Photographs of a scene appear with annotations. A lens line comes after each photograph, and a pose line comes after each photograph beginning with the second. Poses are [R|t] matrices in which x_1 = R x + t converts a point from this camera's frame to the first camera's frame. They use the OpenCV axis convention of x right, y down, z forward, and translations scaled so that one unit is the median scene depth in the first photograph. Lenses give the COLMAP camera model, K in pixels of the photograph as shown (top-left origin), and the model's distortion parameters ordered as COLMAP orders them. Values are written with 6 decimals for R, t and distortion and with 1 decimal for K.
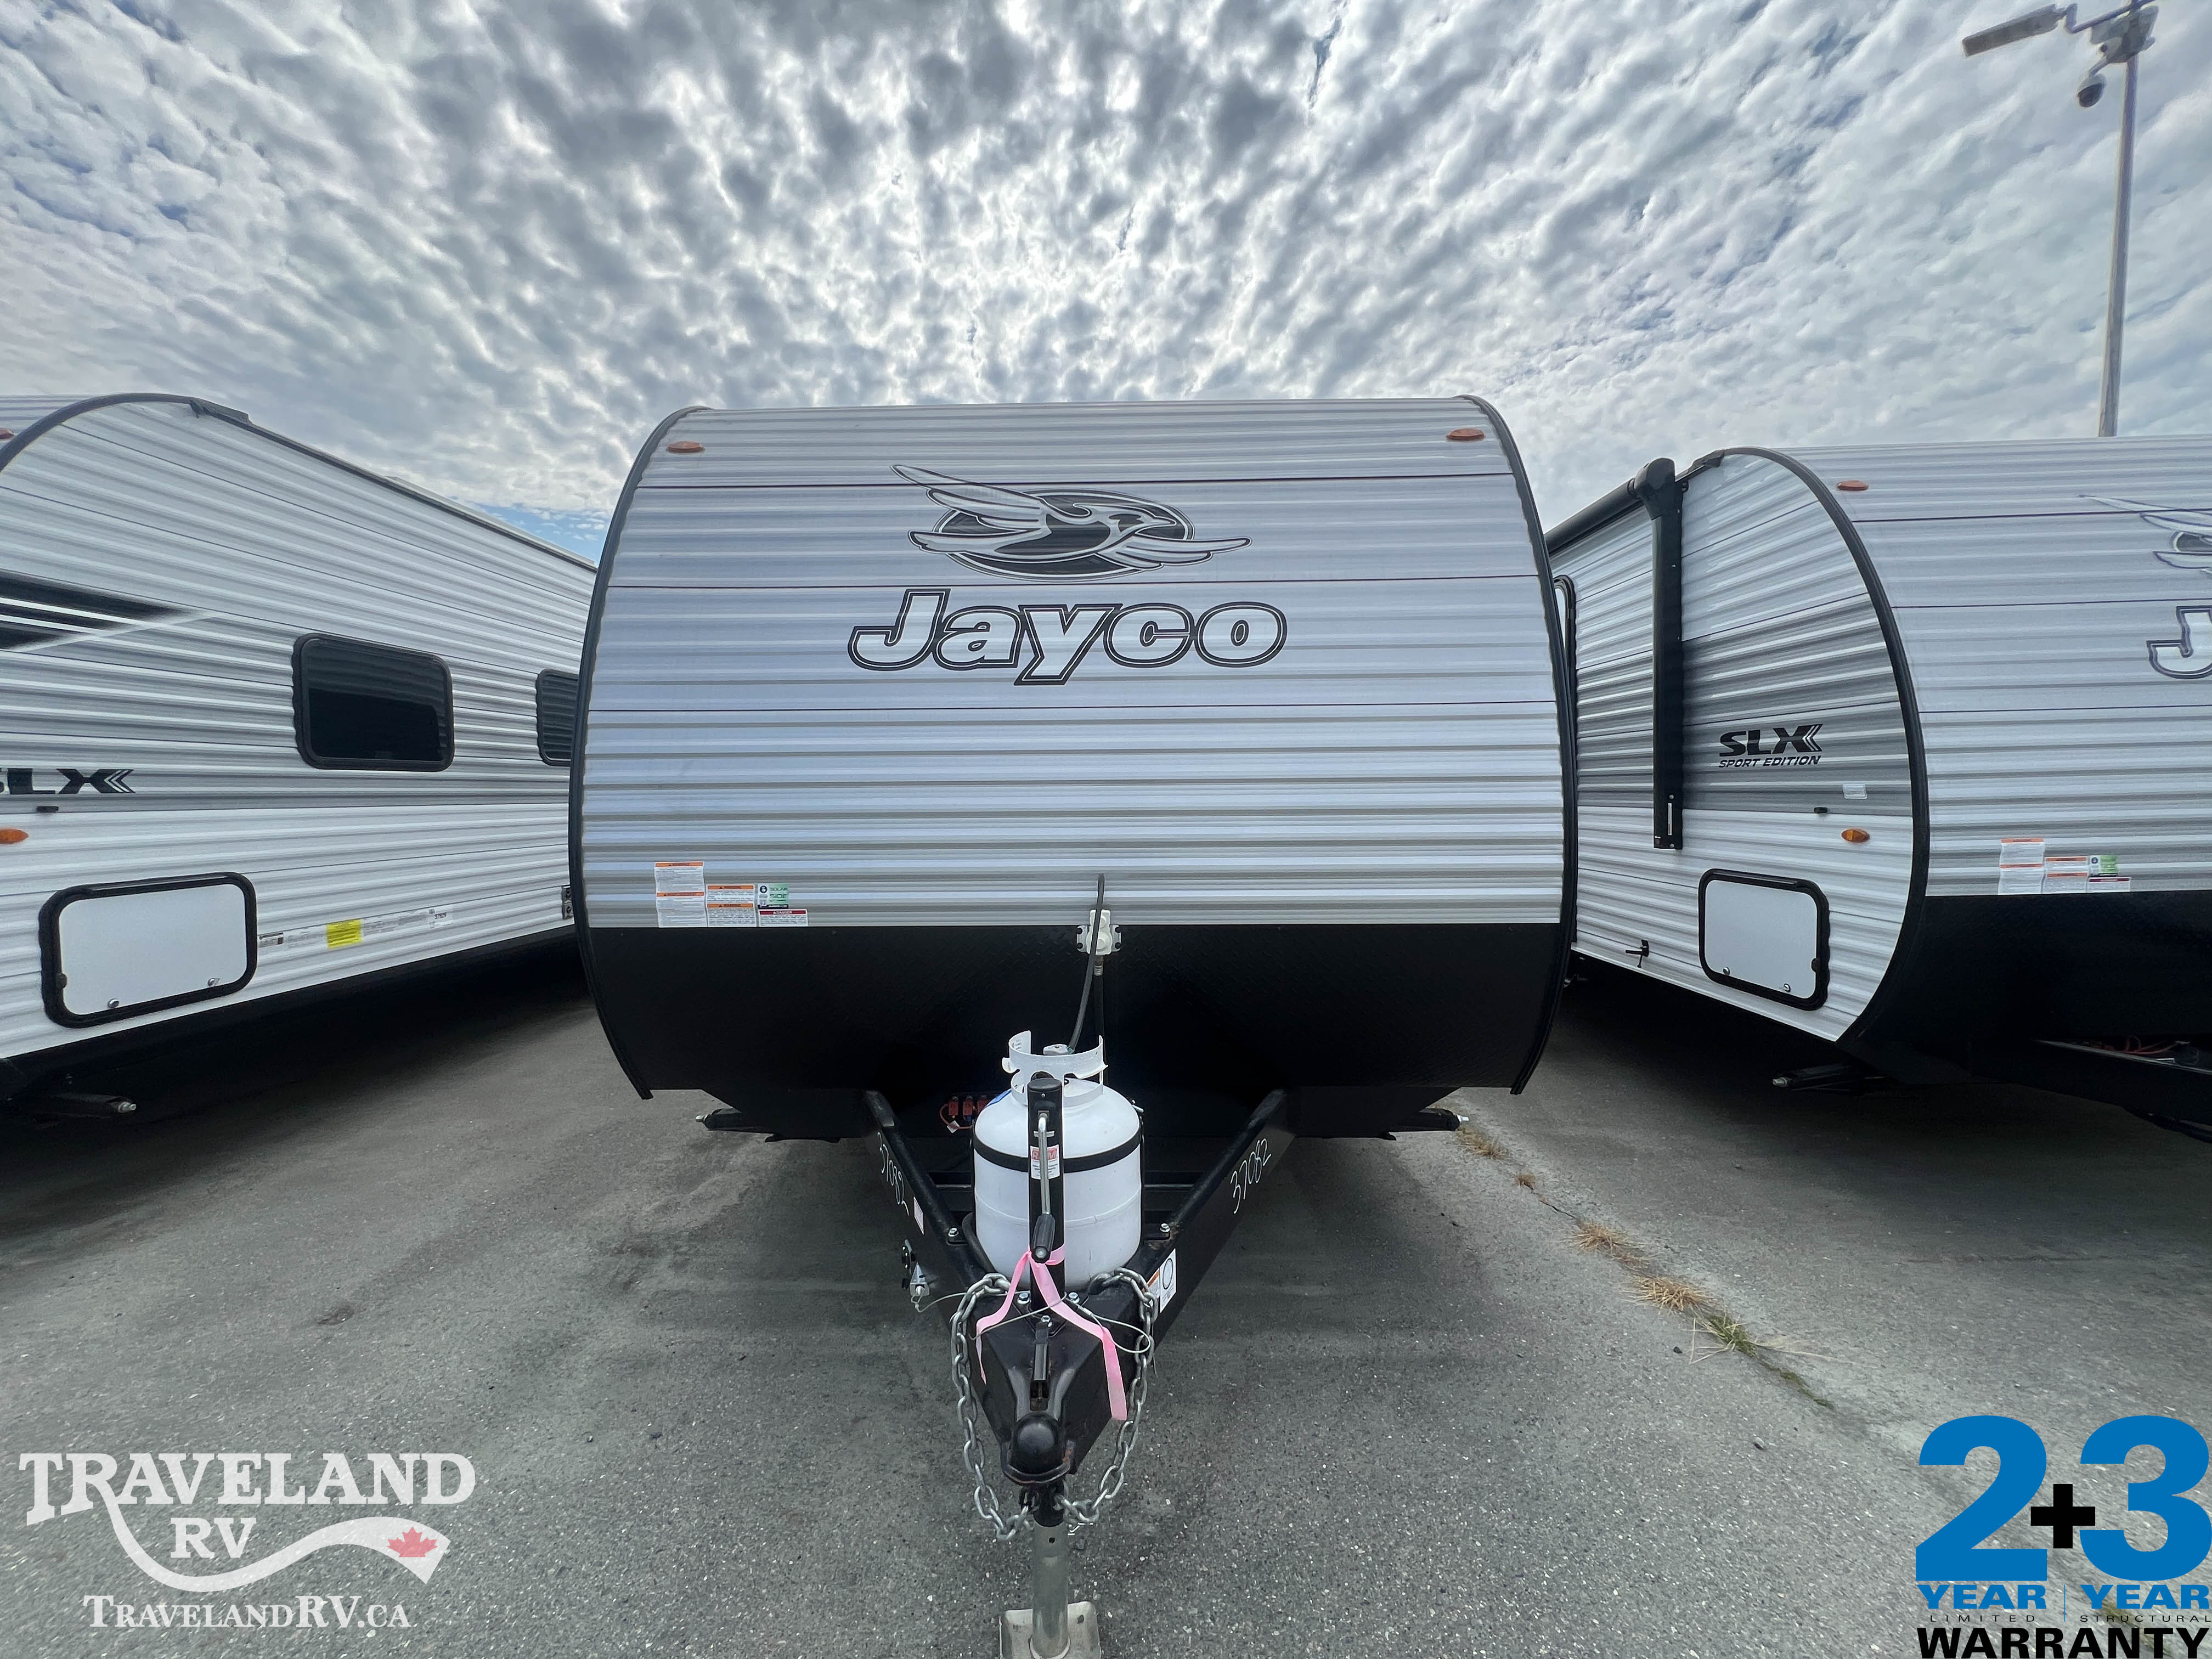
lens RADIAL K [[883.6, 0, 1104.1], [0, 883.6, 818.1], [0, 0, 1]] dist [-0.002736, 0.000569]
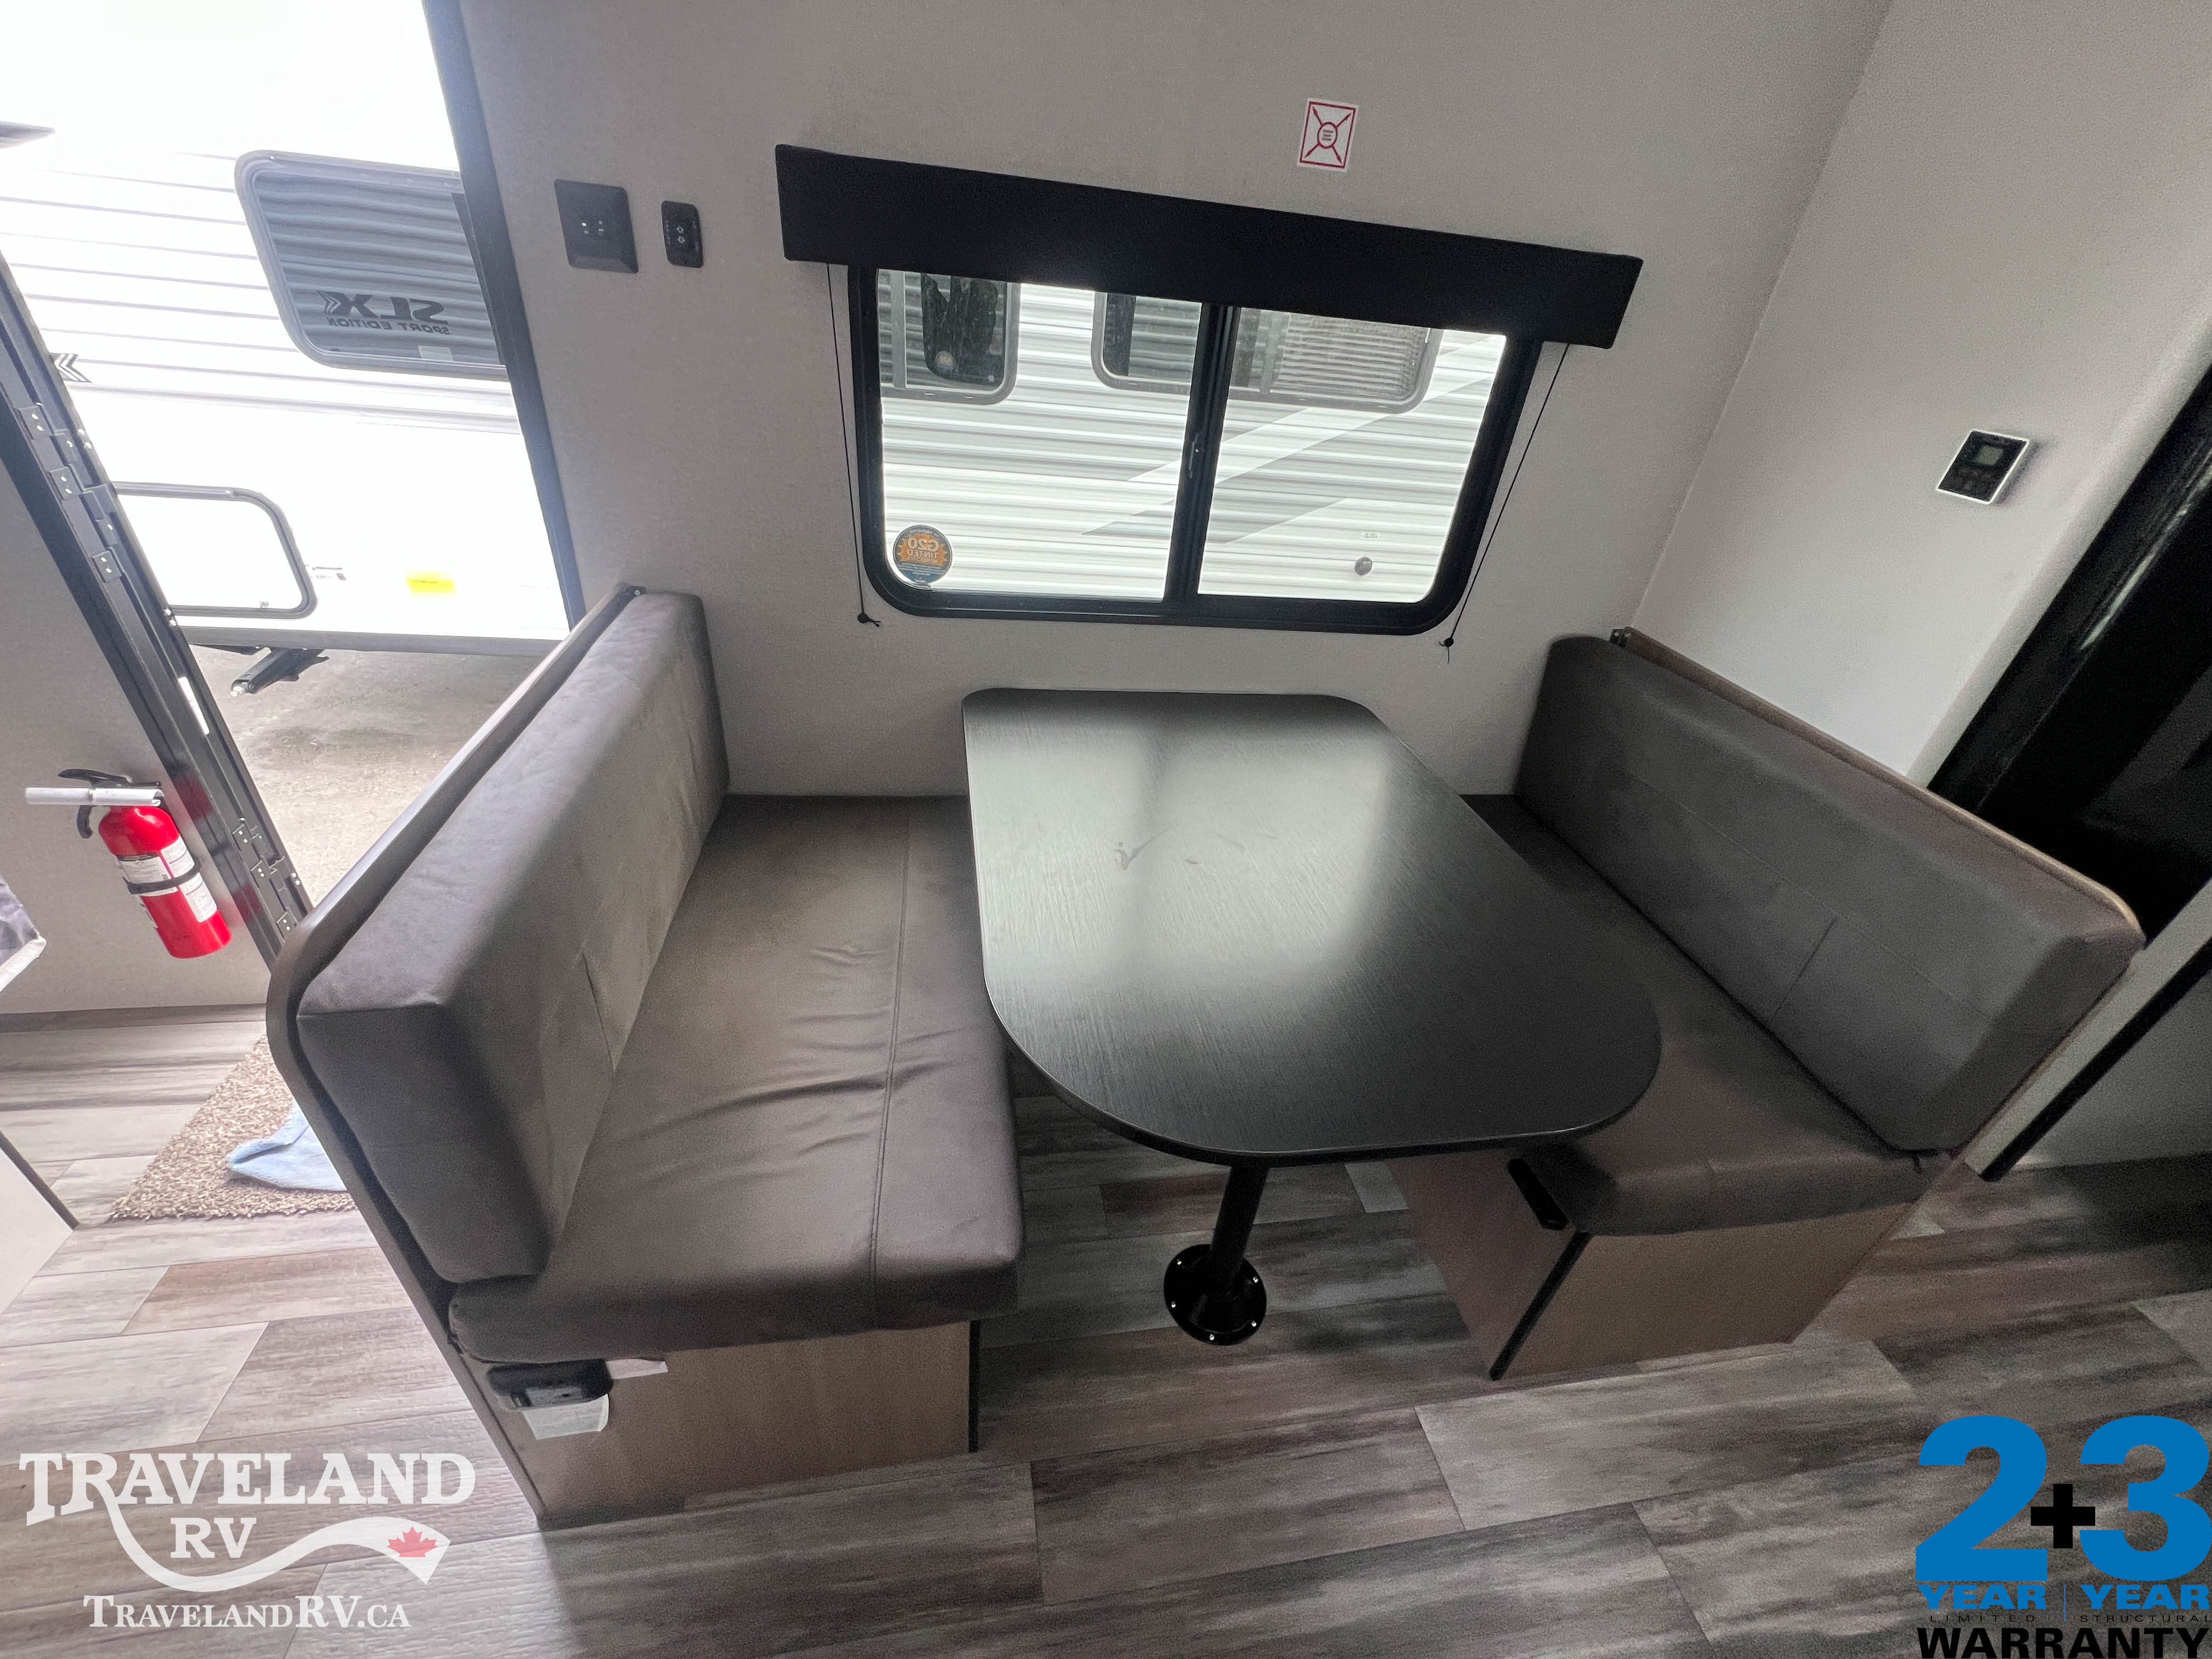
lens RADIAL K [[883.6, 0, 1106.4], [0, 883.6, 828.0], [0, 0, 1]] dist [-0.002736, 0.000569]
pose [[0.181882, 0.545282, -0.818283, 0.082840], [-0.137192, 0.838096, 0.527991, -0.233011], [0.973703, 0.016230, 0.227243, 1.597434]]
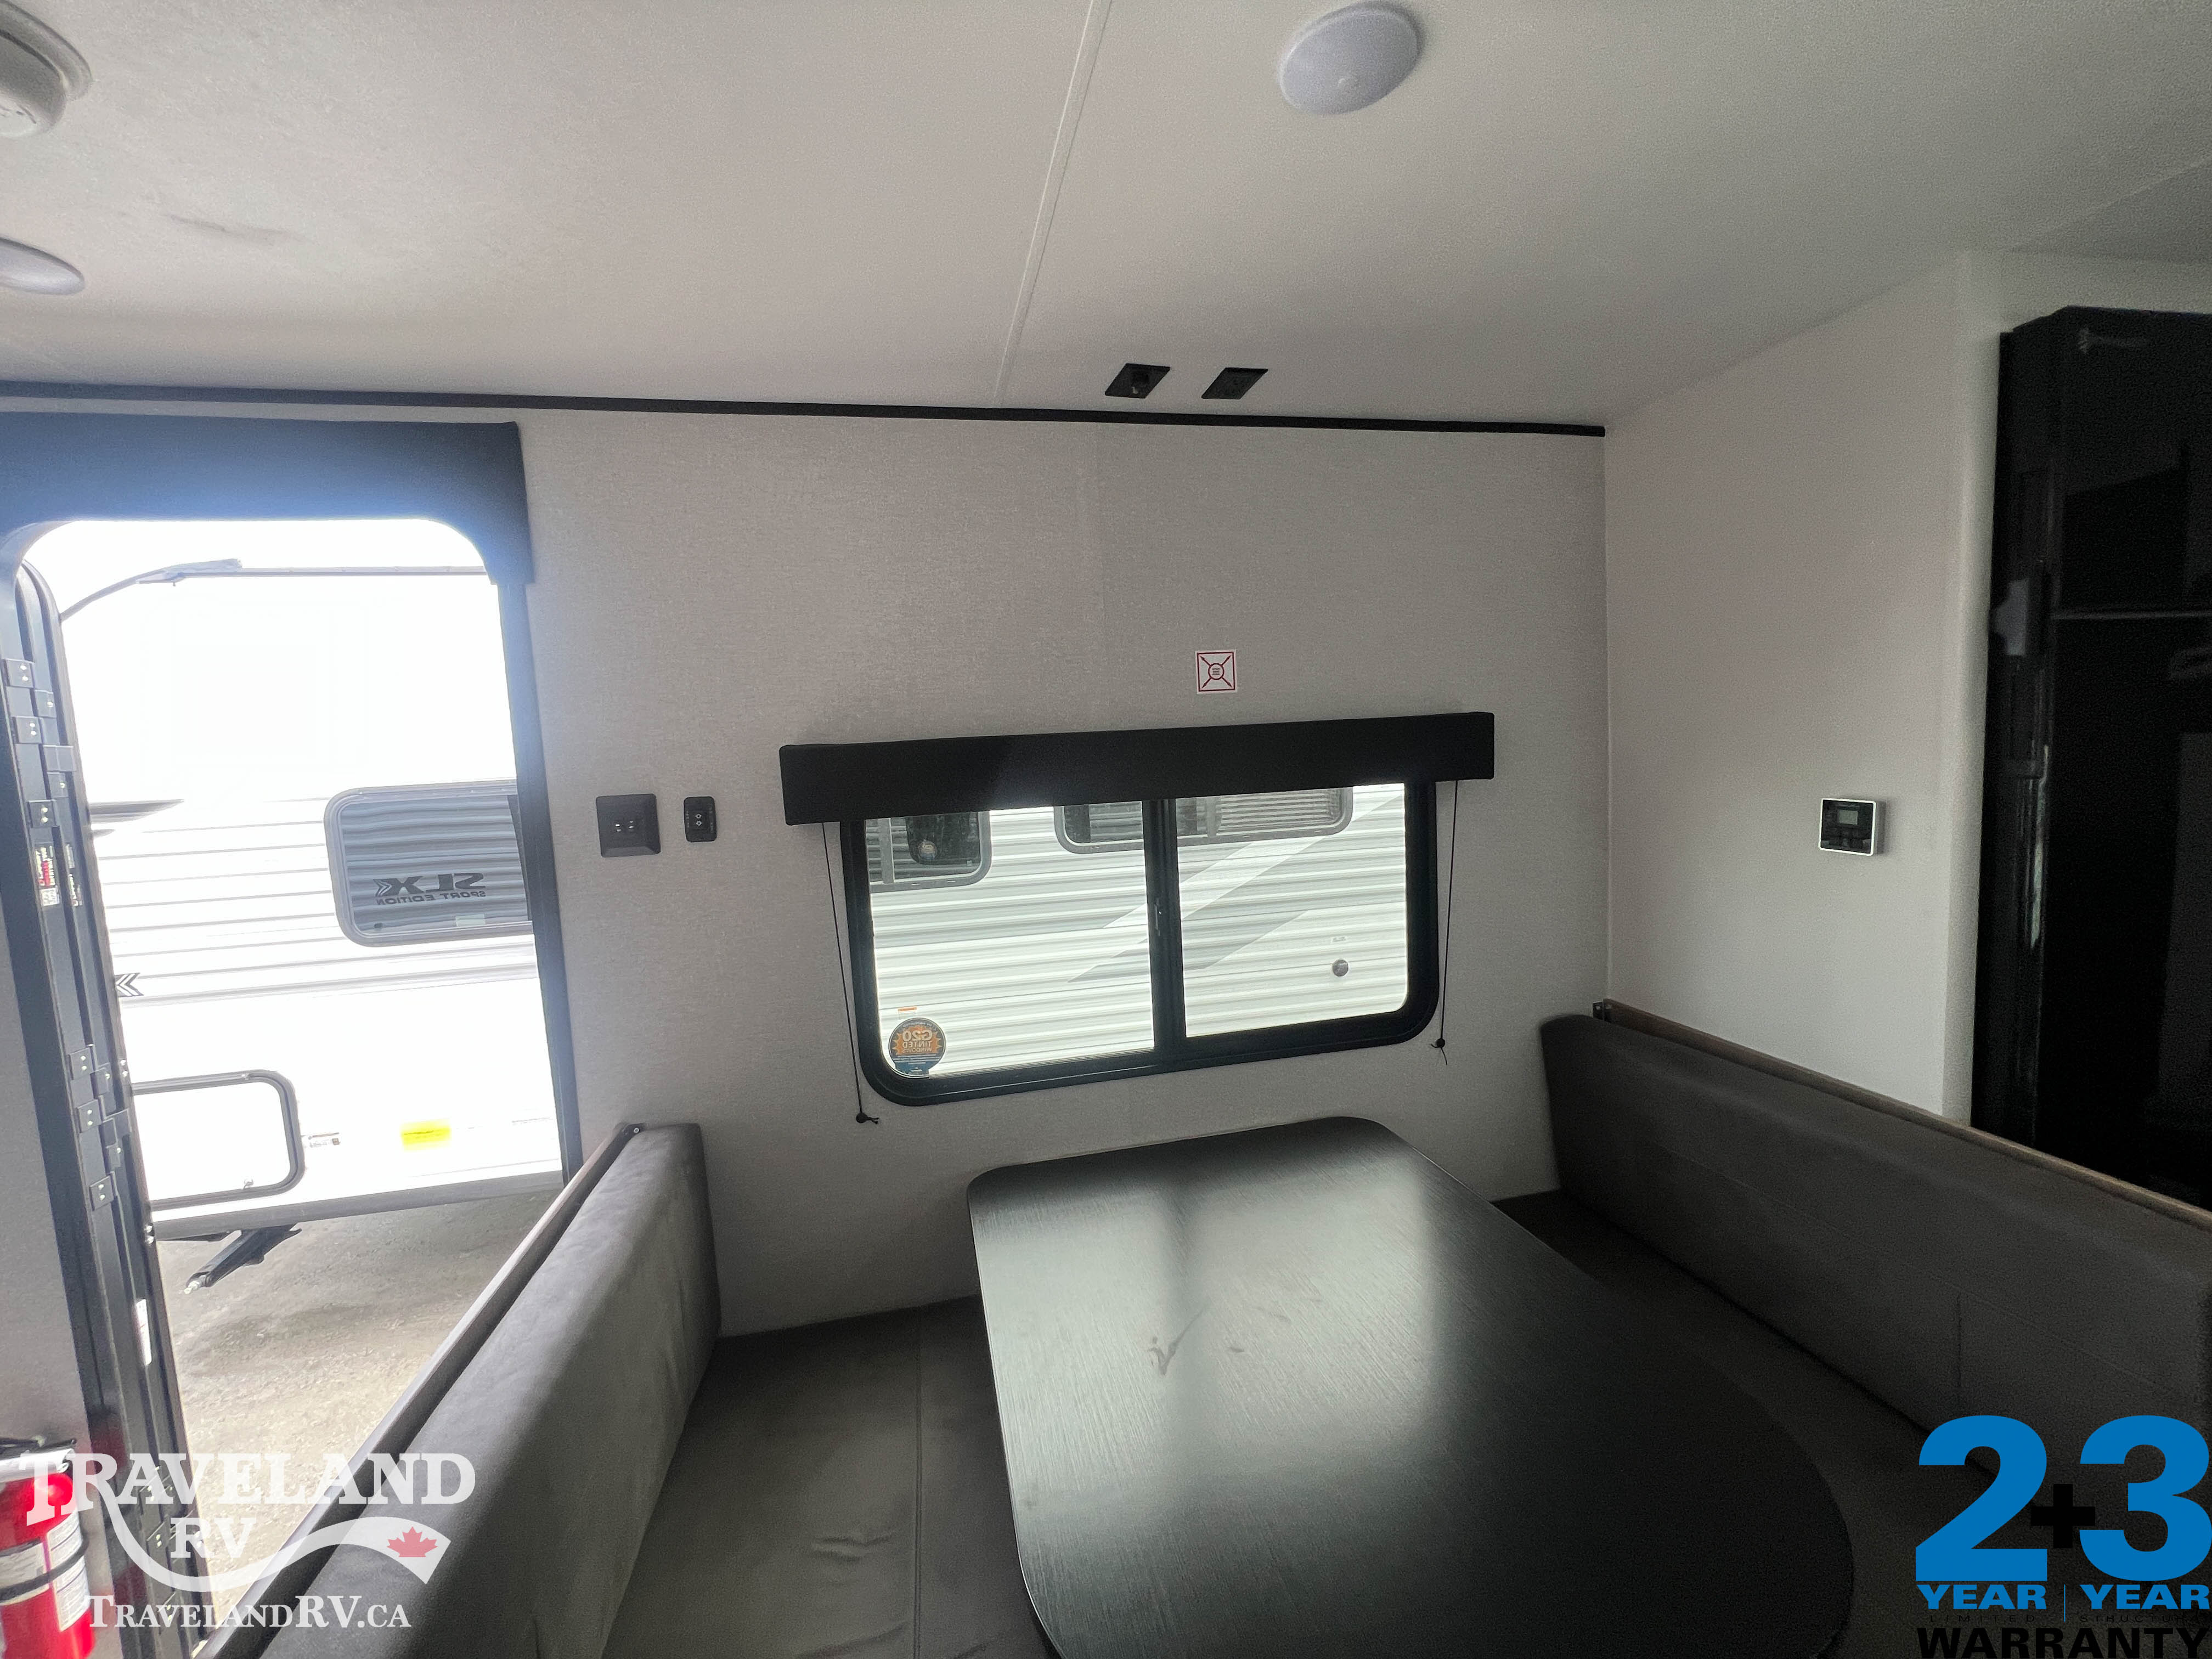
lens RADIAL K [[883.6, 0, 1105.2], [0, 883.6, 828.2], [0, 0, 1]] dist [-0.002736, 0.000569]
pose [[0.233931, 0.084083, -0.968610, 0.086126], [0.010844, 0.995966, 0.089076, -0.253958], [0.972193, -0.031341, 0.232076, 1.598219]]
